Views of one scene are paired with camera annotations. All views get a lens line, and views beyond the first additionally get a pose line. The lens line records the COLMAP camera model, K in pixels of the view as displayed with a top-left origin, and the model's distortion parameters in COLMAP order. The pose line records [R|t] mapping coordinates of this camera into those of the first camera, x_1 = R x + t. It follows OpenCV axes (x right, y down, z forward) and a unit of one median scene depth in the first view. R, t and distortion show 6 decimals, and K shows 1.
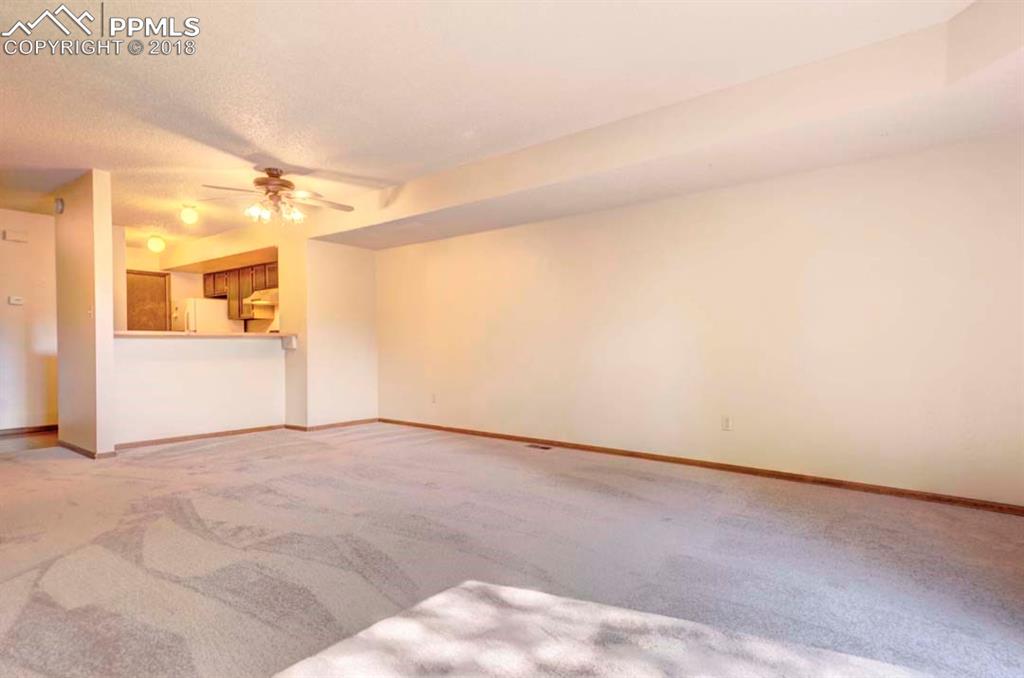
lens RADIAL K [[542.2, 0, 529.8], [0, 542.2, 357.5], [0, 0, 1]] dist [0.039873, -0.050935]
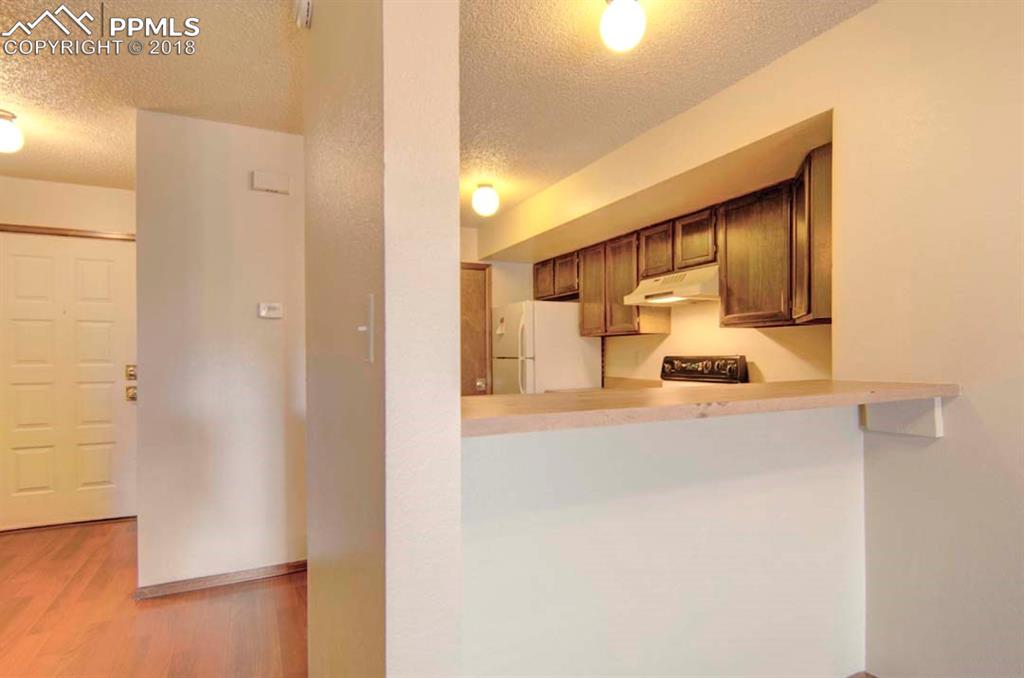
lens RADIAL K [[542.2, 0, 529.8], [0, 542.2, 357.5], [0, 0, 1]] dist [0.039873, -0.050935]
pose [[0.903952, -0.006029, -0.427590, -0.384086], [-0.000485, 0.999886, -0.015122, -0.041148], [0.427633, 0.013877, 0.903846, 0.497705]]
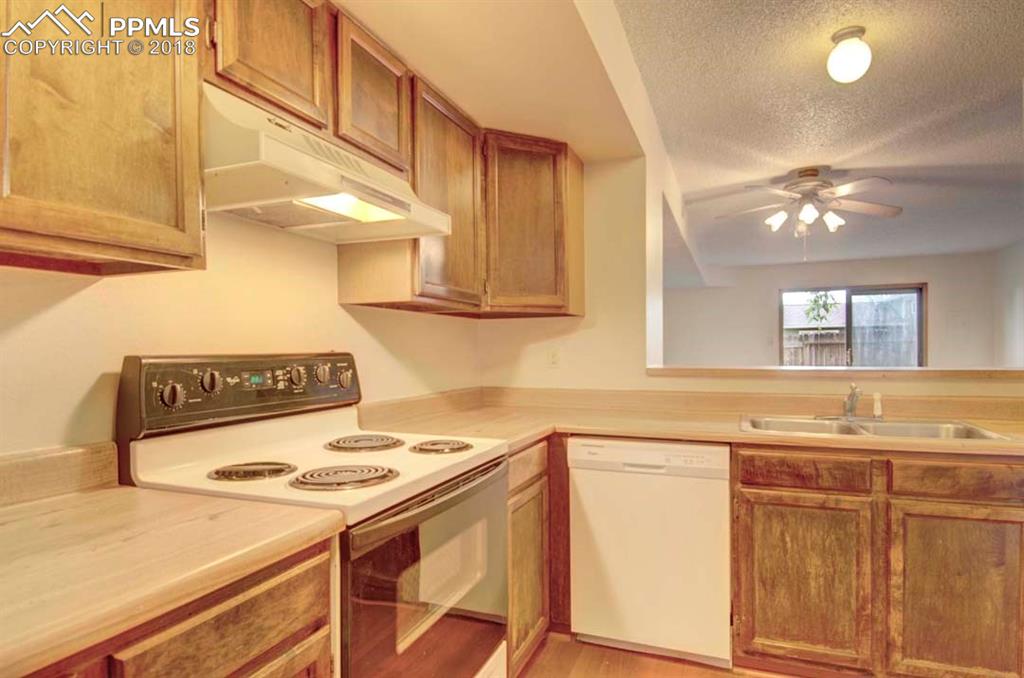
lens RADIAL K [[542.2, 0, 529.8], [0, 542.2, 357.5], [0, 0, 1]] dist [0.039873, -0.050935]
pose [[-0.285874, -0.013714, 0.958169, -0.670705], [0.028809, 0.999323, 0.022898, -0.050483], [-0.957834, 0.034150, -0.285285, 0.969621]]
